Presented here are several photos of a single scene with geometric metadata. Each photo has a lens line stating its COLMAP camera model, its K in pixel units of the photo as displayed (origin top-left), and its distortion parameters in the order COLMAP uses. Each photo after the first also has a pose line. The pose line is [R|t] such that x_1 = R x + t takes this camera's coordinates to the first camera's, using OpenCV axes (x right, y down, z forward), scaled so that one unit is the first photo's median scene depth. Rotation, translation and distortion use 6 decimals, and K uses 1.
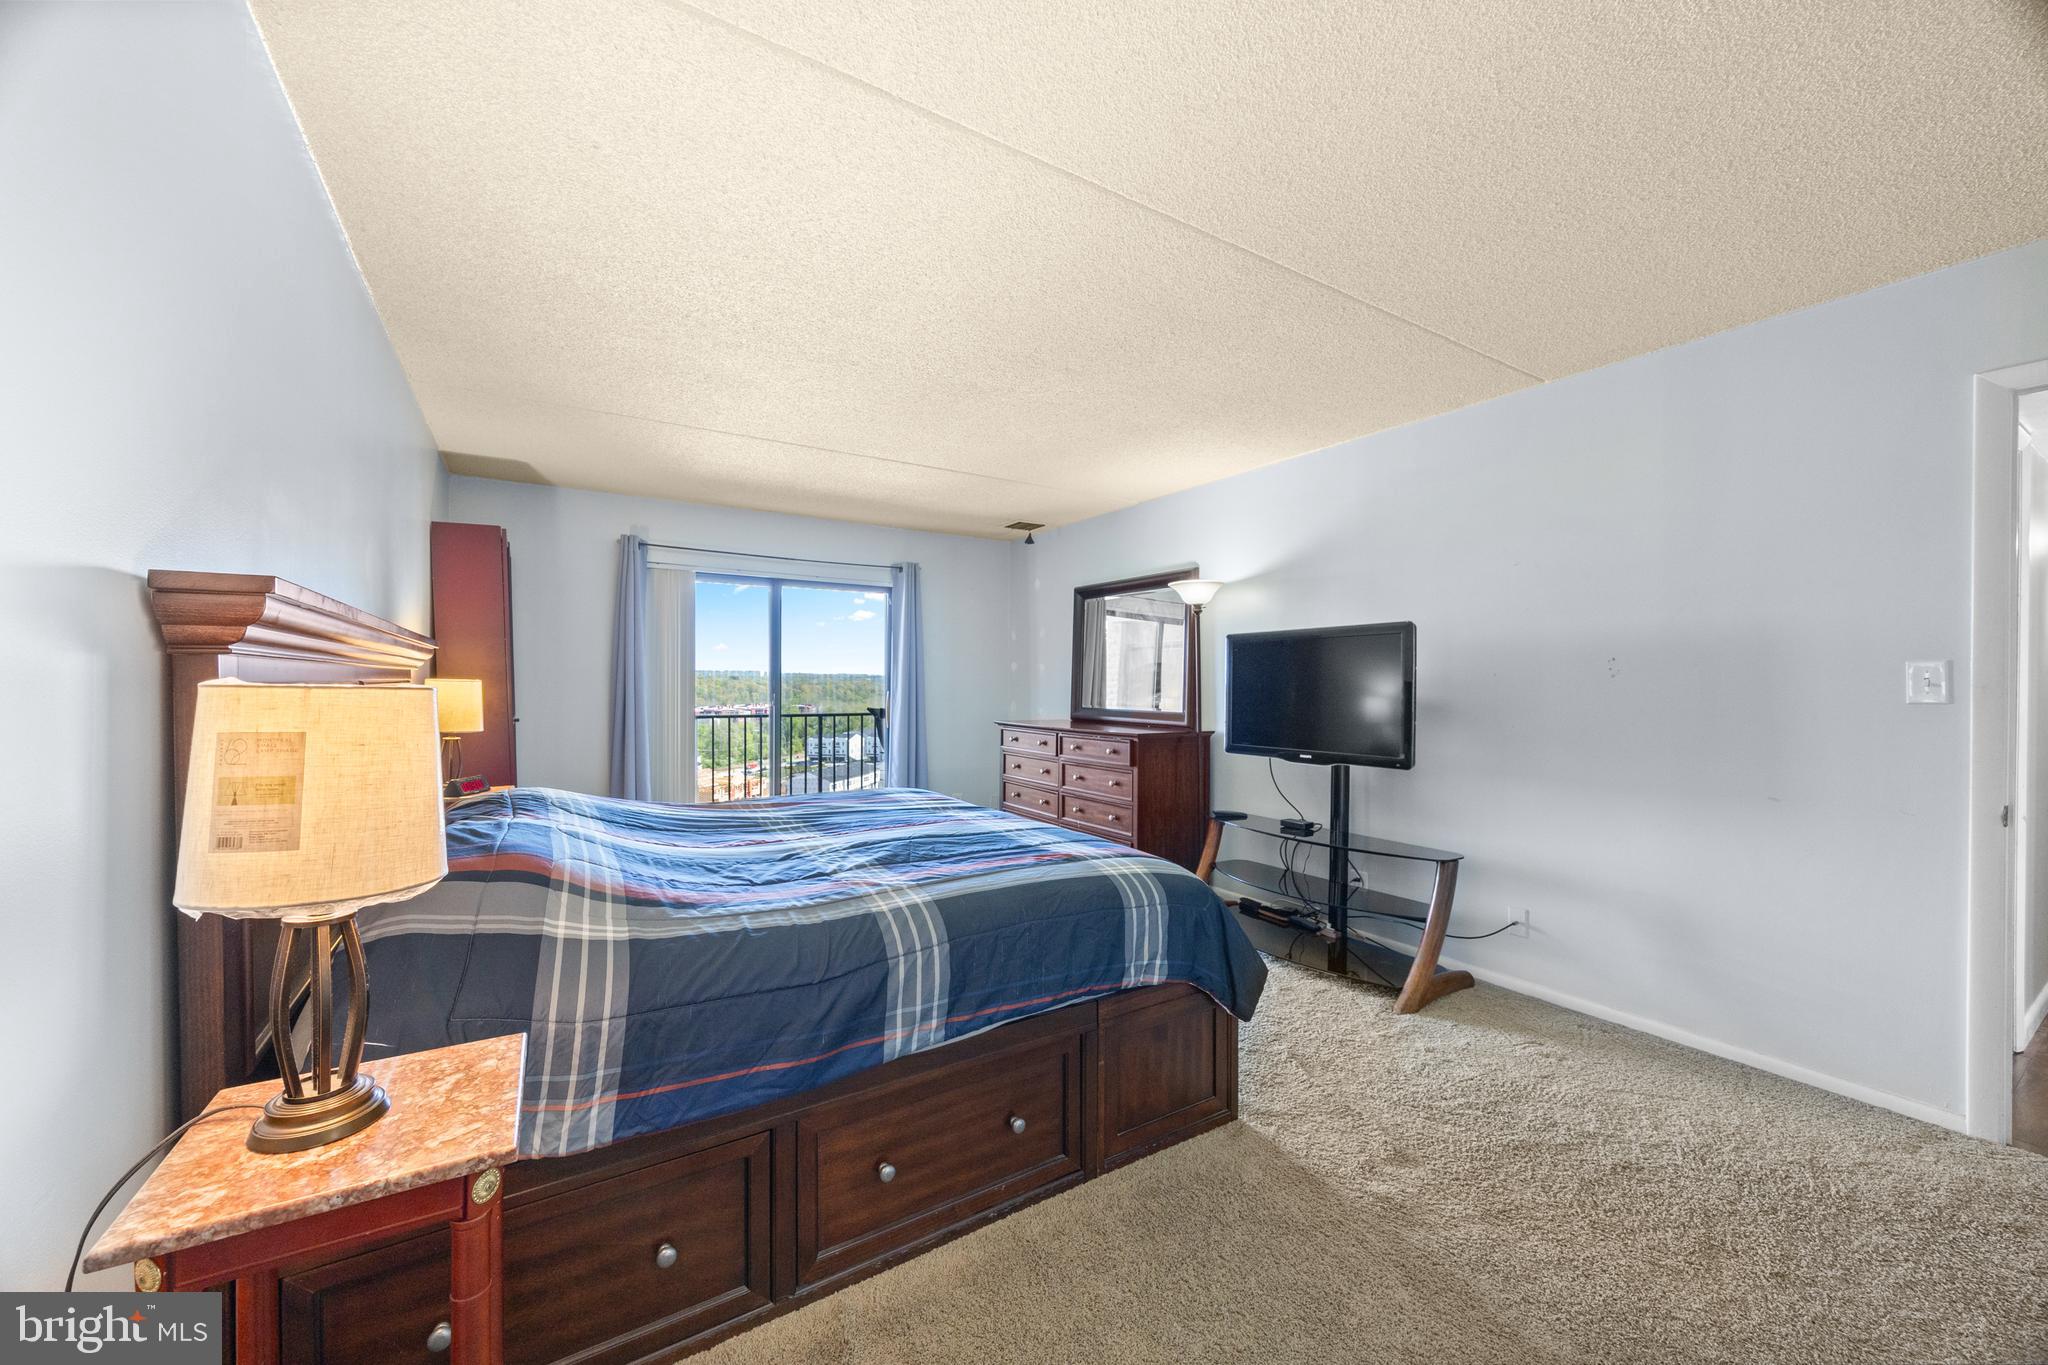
lens RADIAL K [[776.9, 0, 1025.7], [0, 776.9, 684.0], [0, 0, 1]] dist [-0.005502, -0.000174]
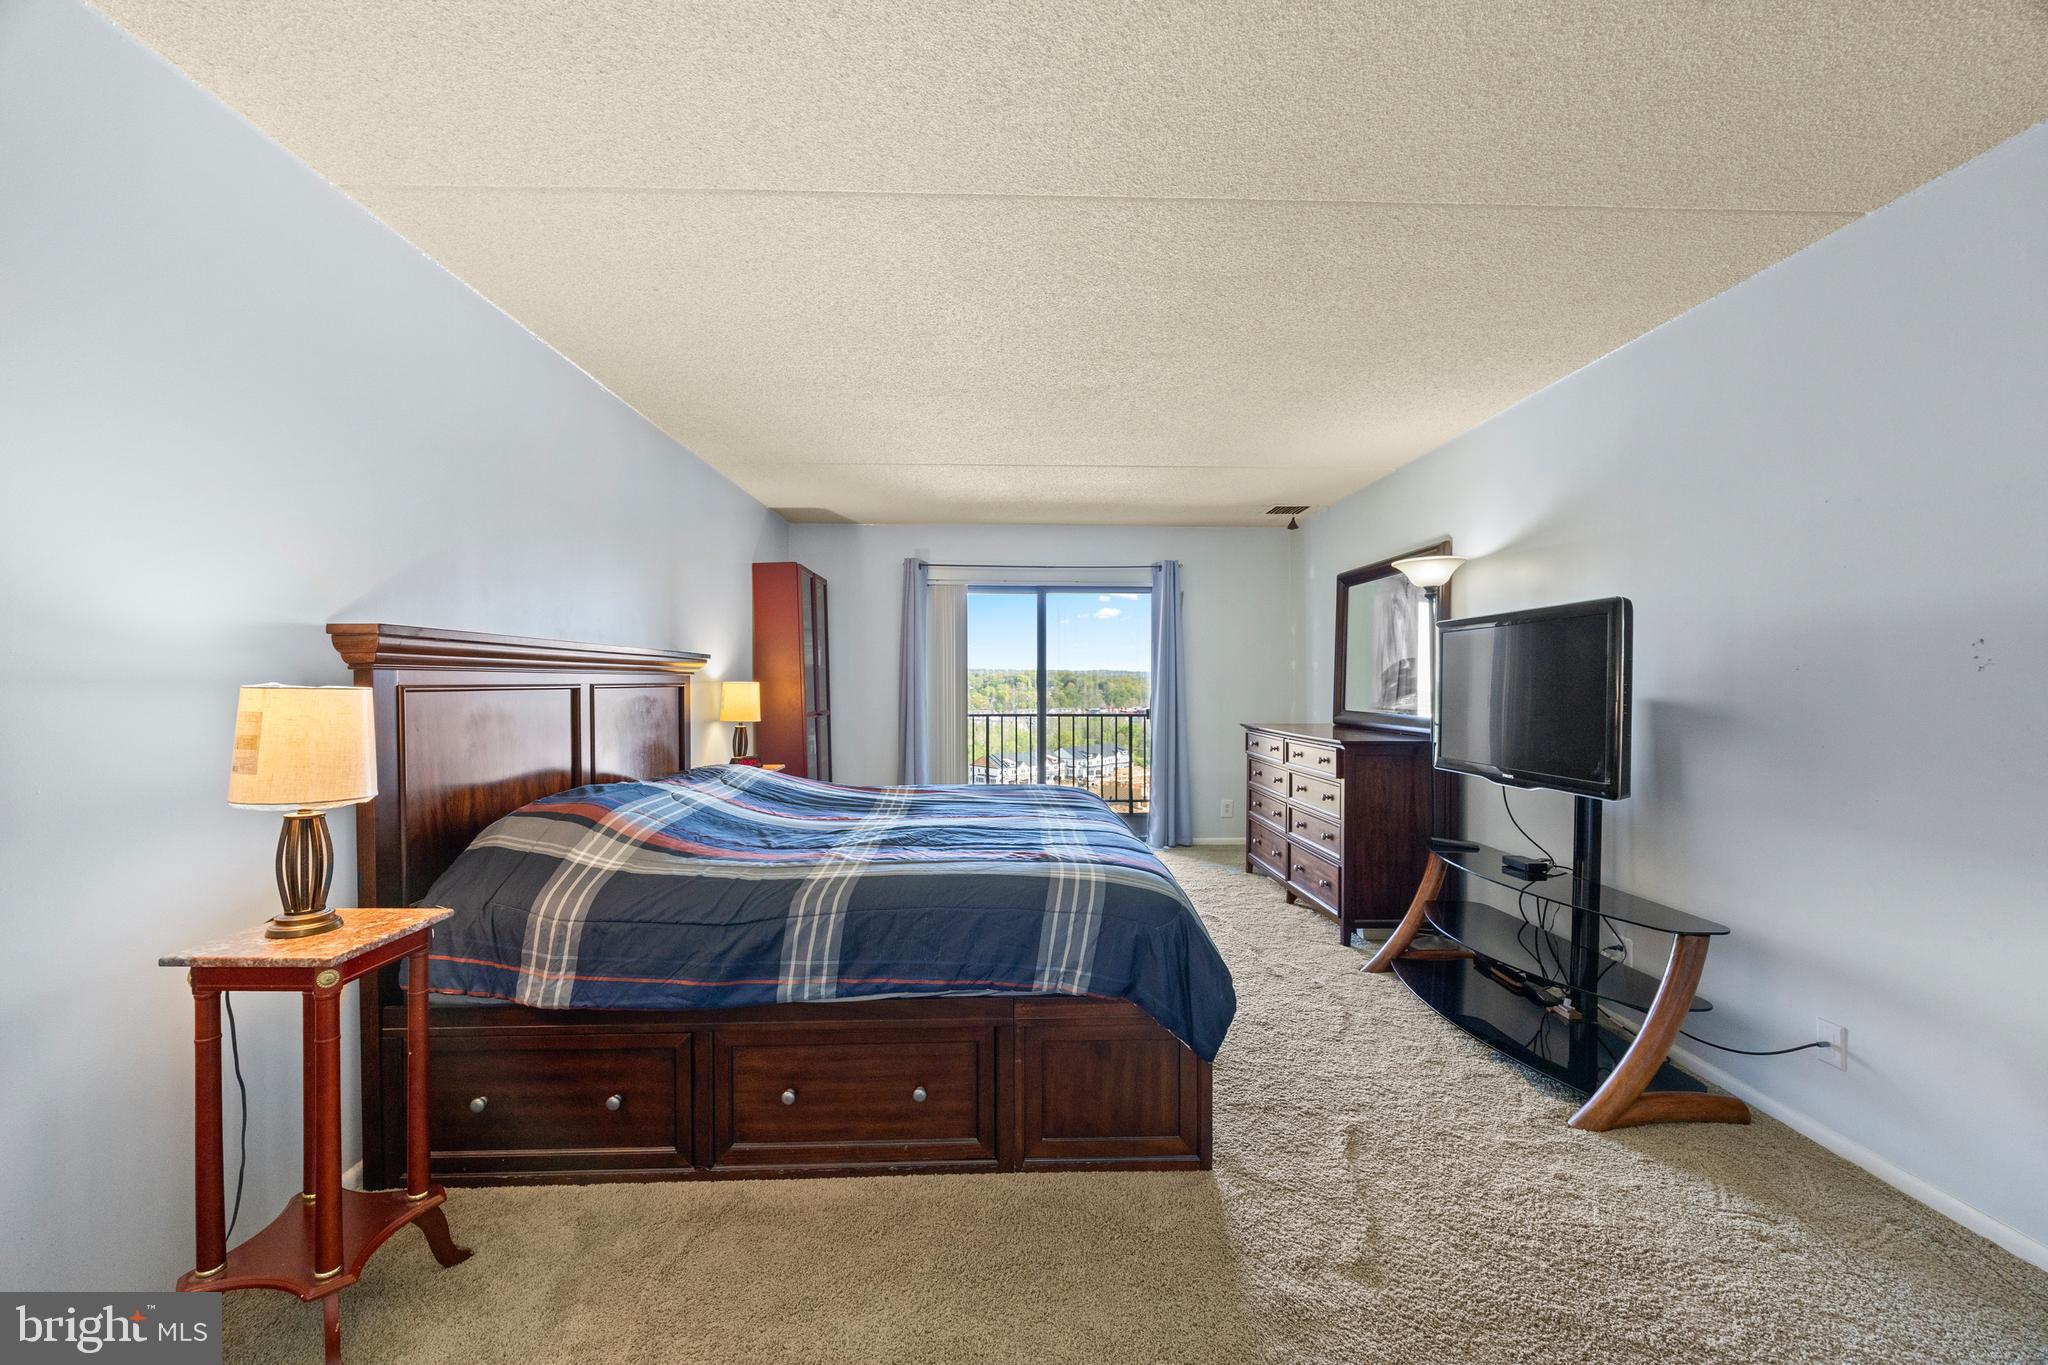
lens RADIAL K [[776.9, 0, 958.6], [0, 776.9, 685.7], [0, 0, 1]] dist [-0.005502, -0.000174]
pose [[0.858849, -0.002371, -0.512223, 0.511644], [0.003139, 0.999995, 0.000635, 0.000794], [0.512219, -0.002153, 0.858852, 0.089886]]
